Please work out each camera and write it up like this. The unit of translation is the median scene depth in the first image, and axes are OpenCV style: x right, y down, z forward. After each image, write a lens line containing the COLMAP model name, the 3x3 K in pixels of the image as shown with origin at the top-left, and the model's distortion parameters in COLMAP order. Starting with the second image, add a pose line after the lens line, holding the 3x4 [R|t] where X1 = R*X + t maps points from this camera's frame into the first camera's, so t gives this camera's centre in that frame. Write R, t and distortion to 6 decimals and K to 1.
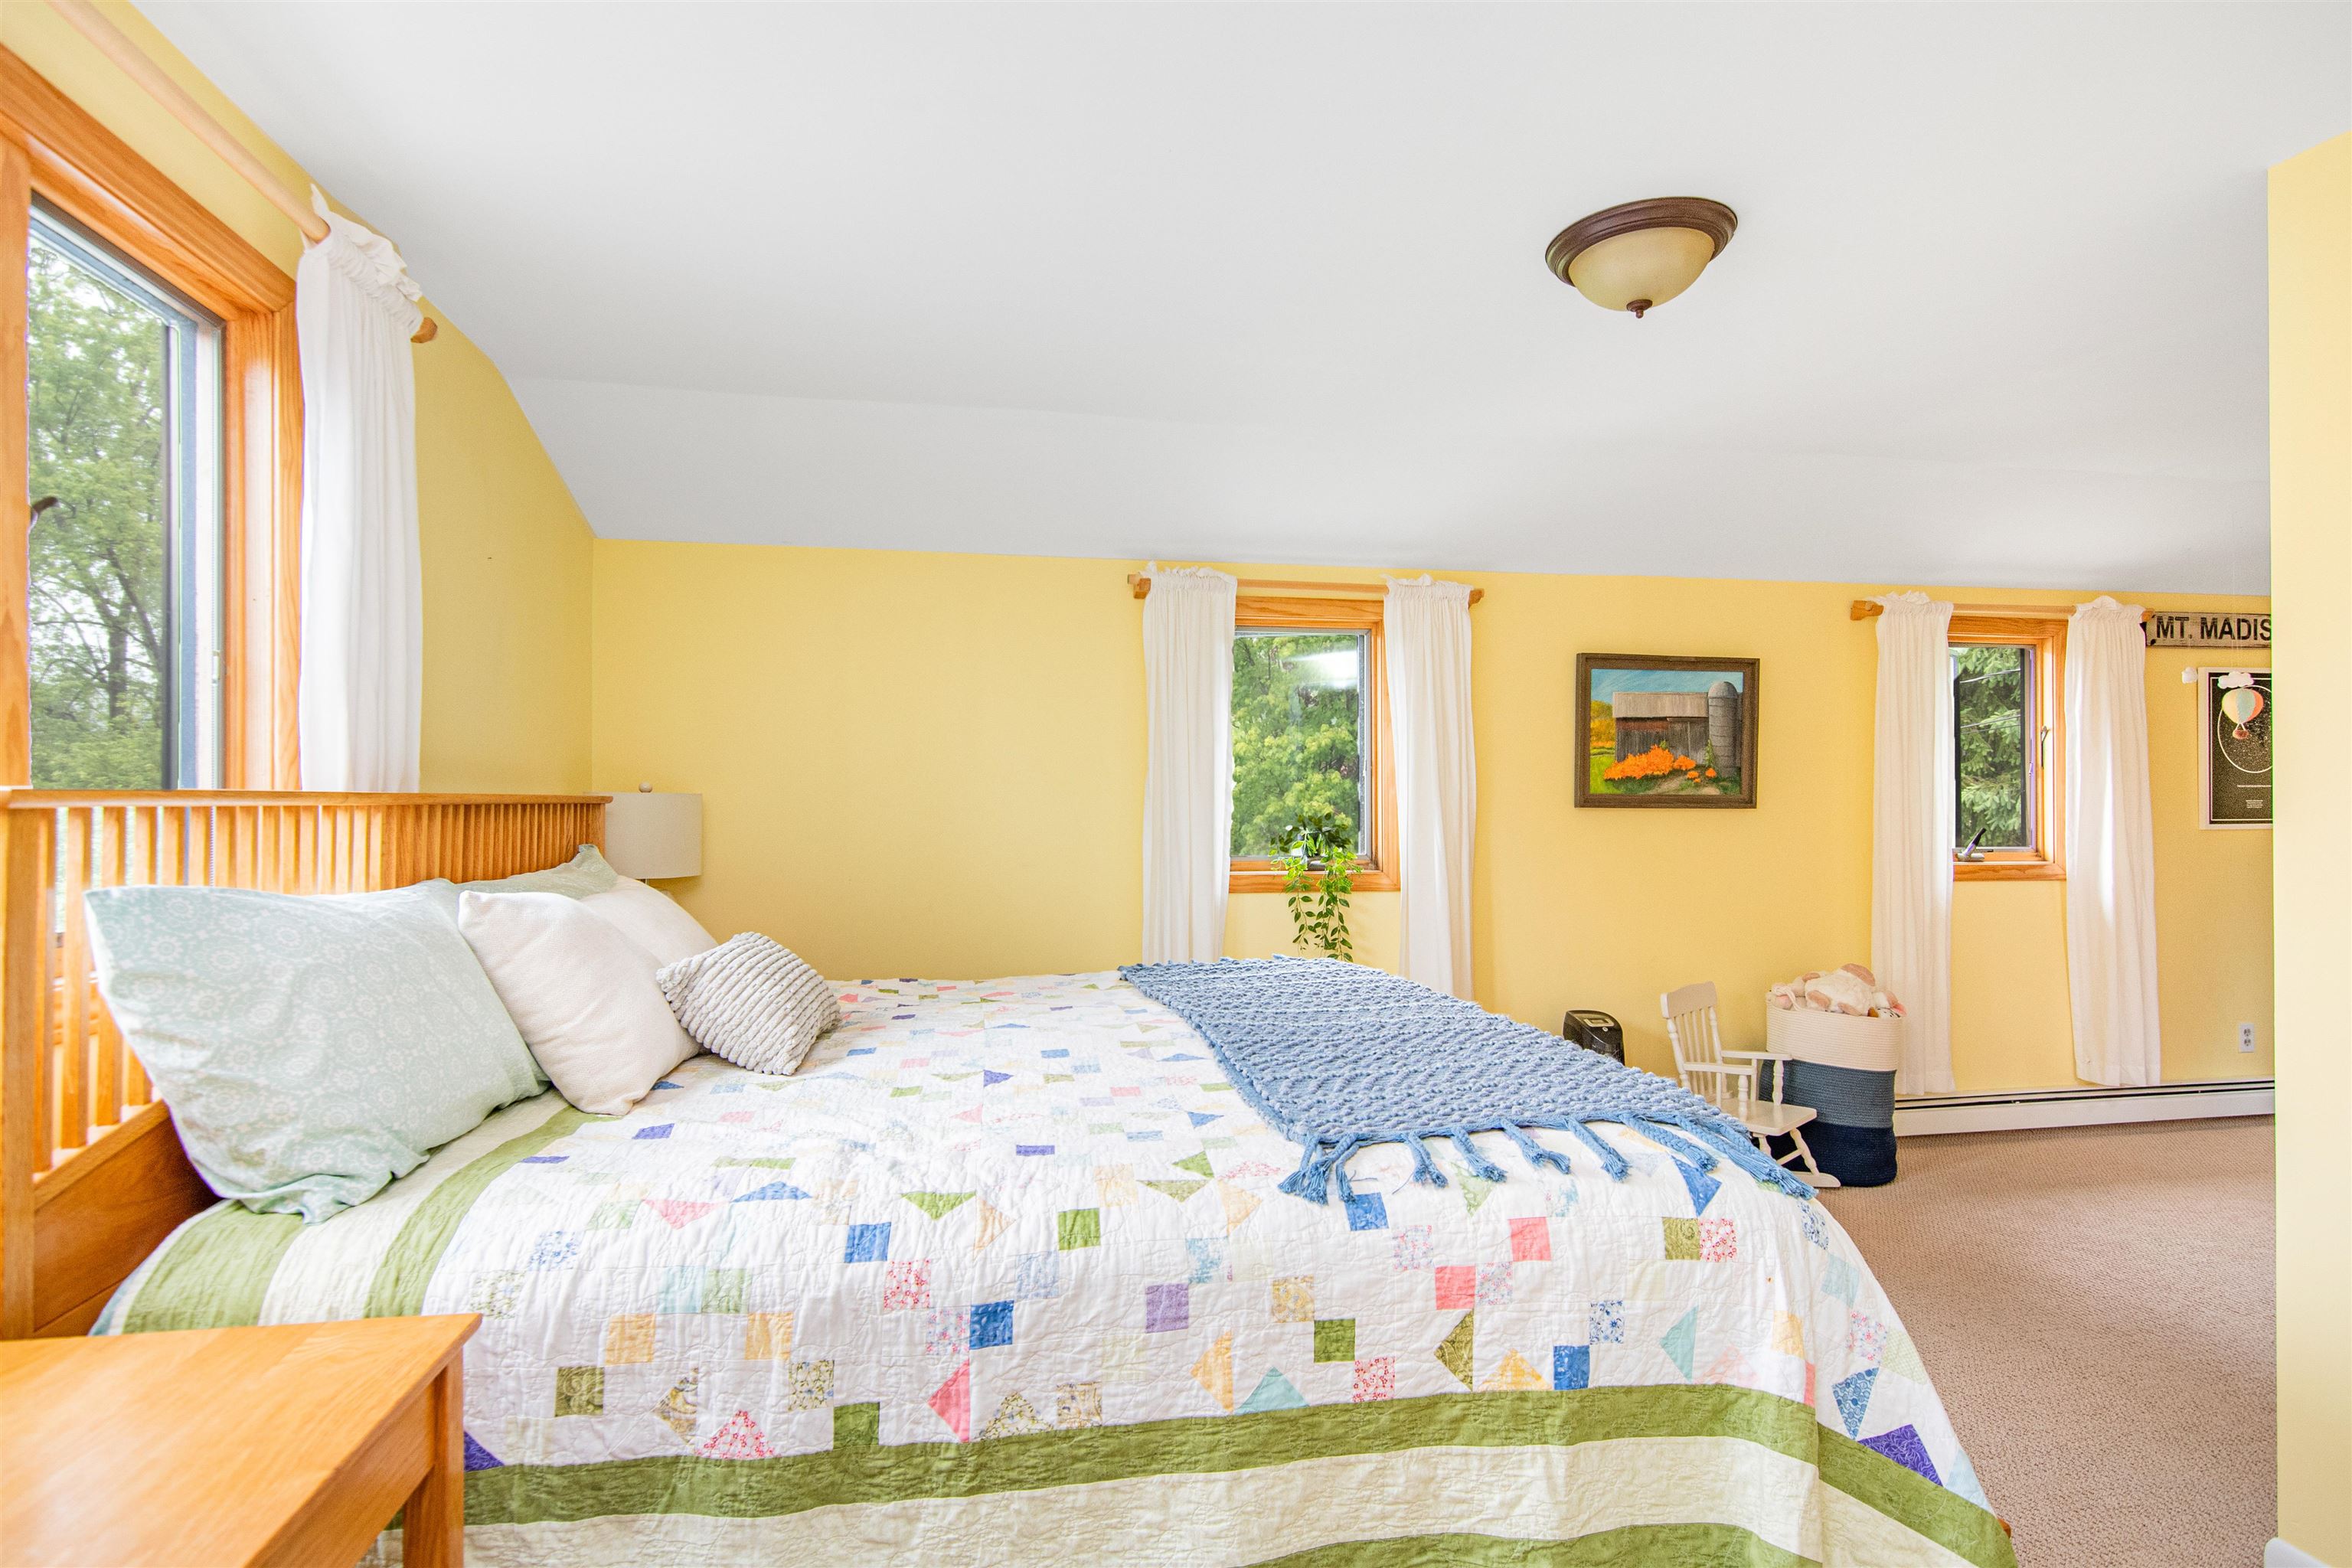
lens RADIAL K [[1175.5, 0, 1173.7], [0, 1175.5, 783.4], [0, 0, 1]] dist [0.014105, -0.001815]
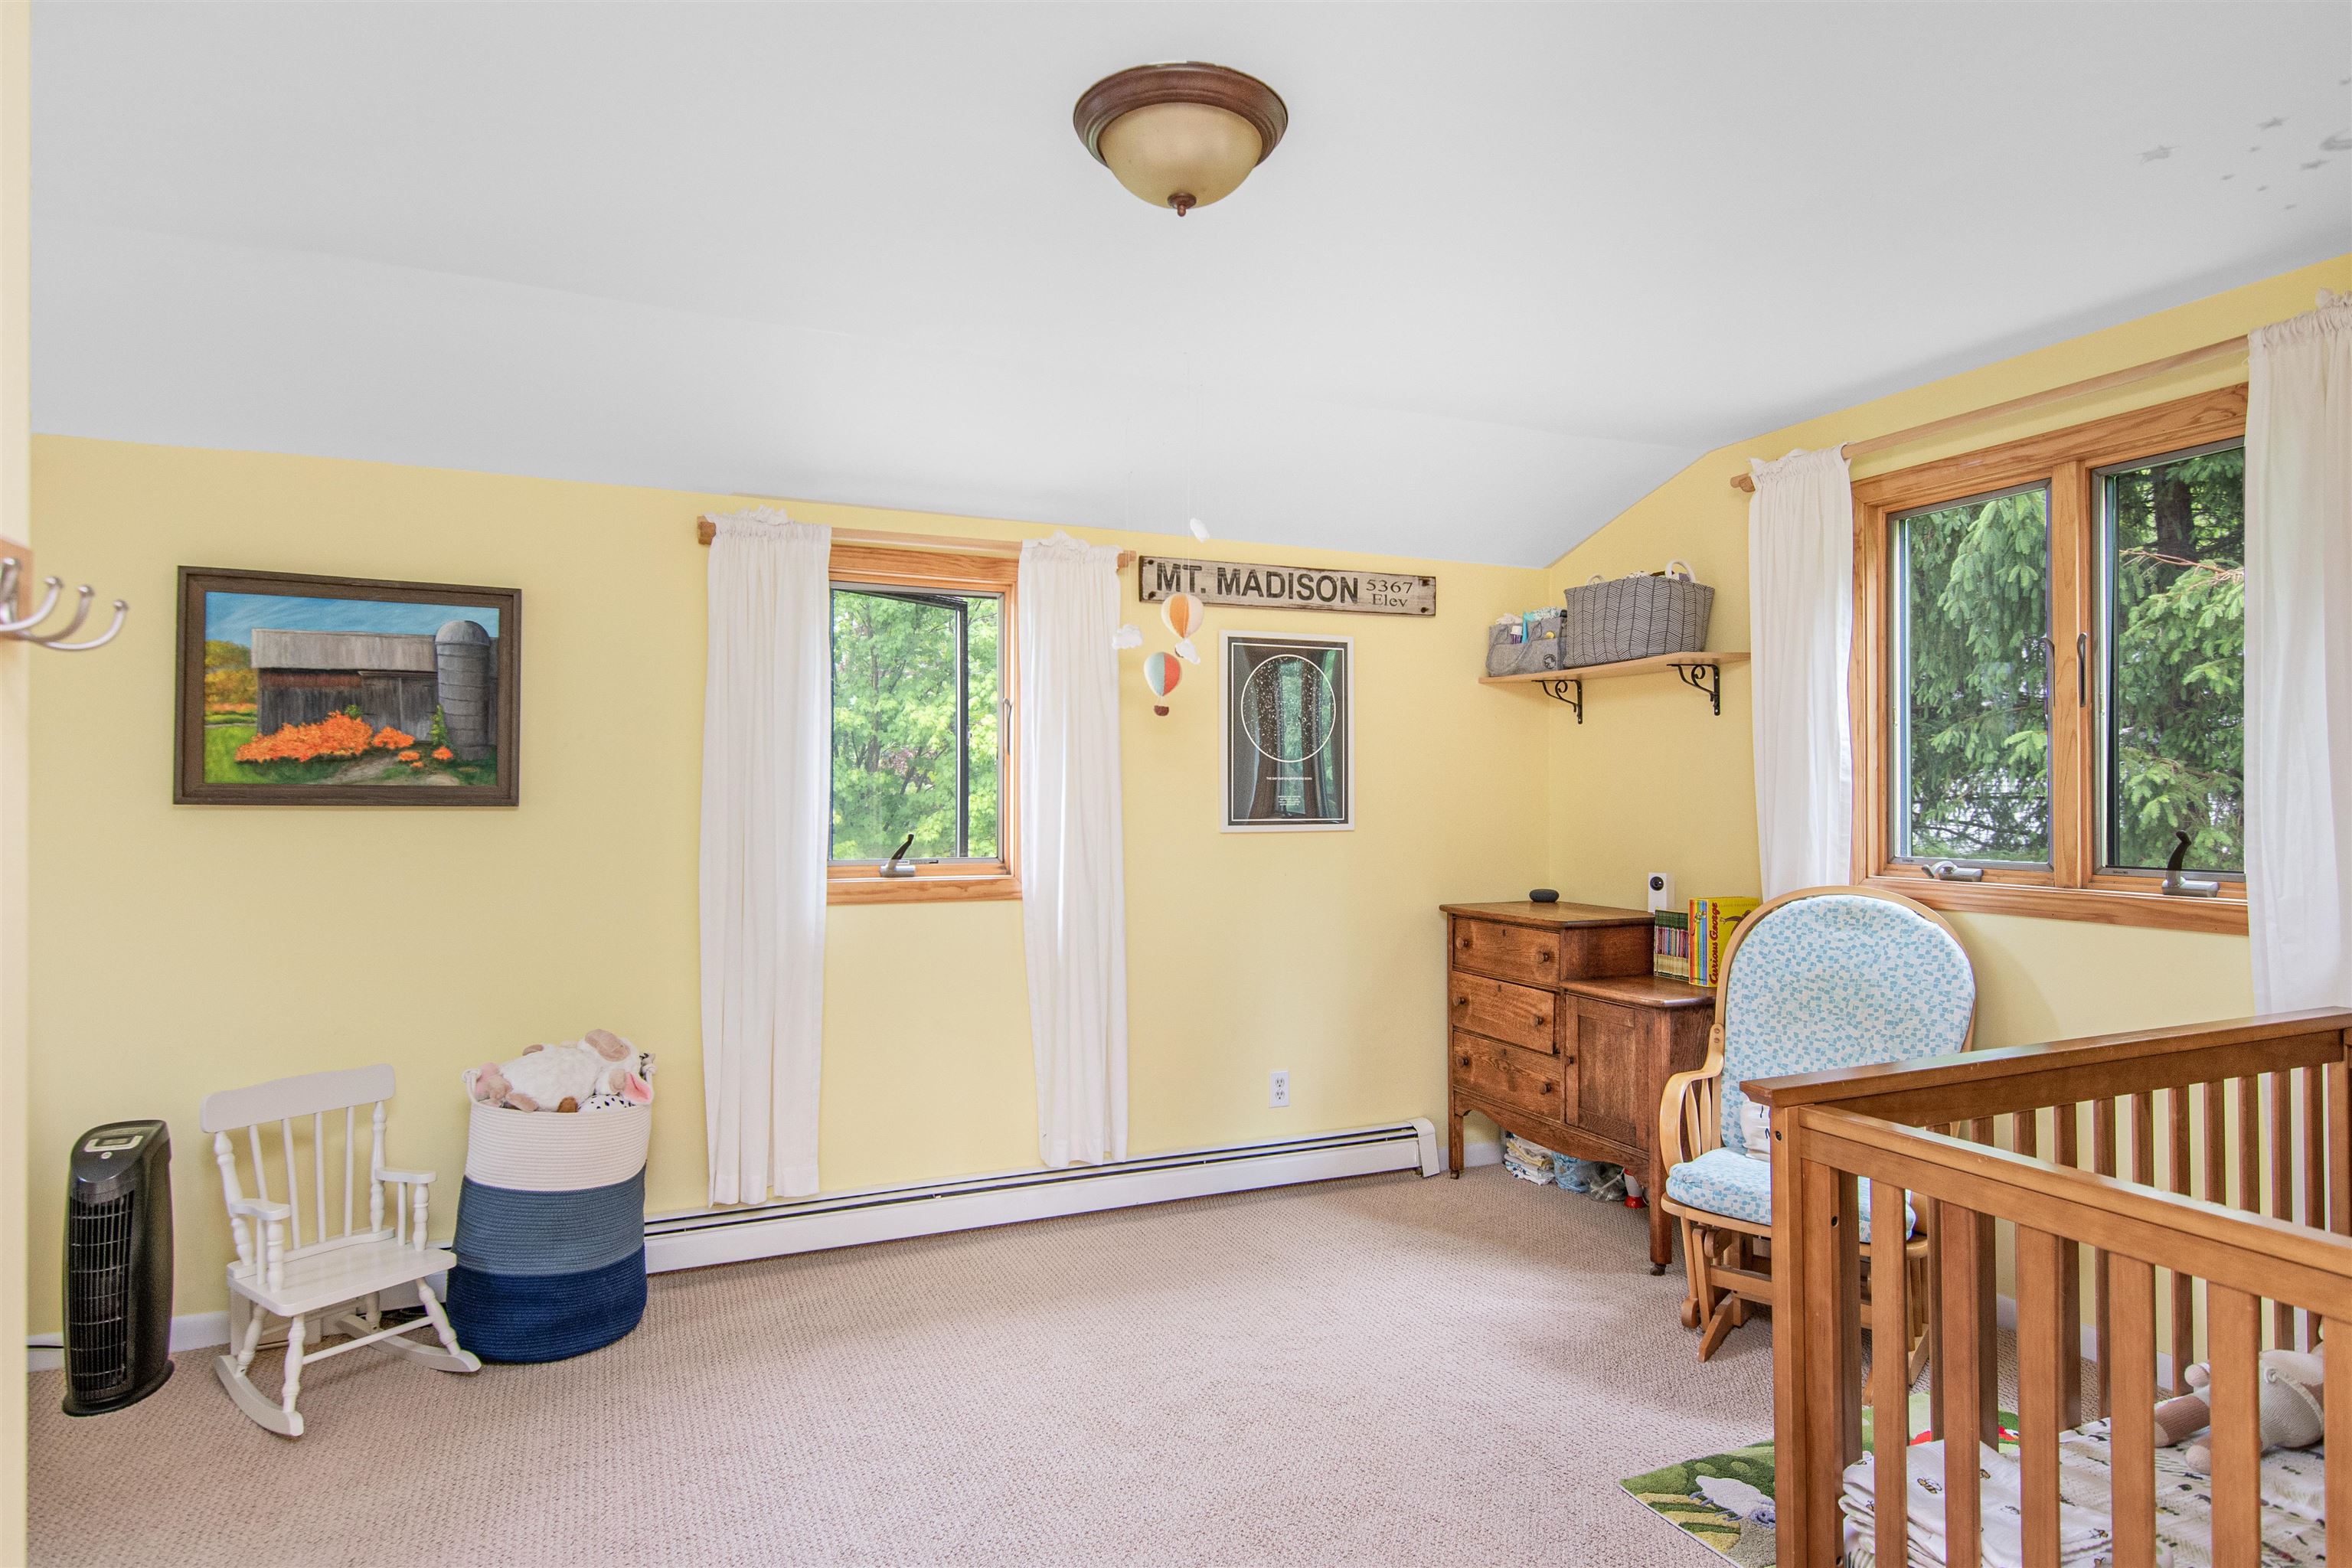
lens RADIAL K [[1344.4, 0, 1174.8], [0, 1344.4, 784.2], [0, 0, 1]] dist [0.052225, -0.001777]
pose [[0.973592, 0.005285, 0.228232, 0.742693], [-0.006872, 0.999957, 0.006157, 0.001011], [-0.228190, -0.007563, 0.973587, 0.144846]]
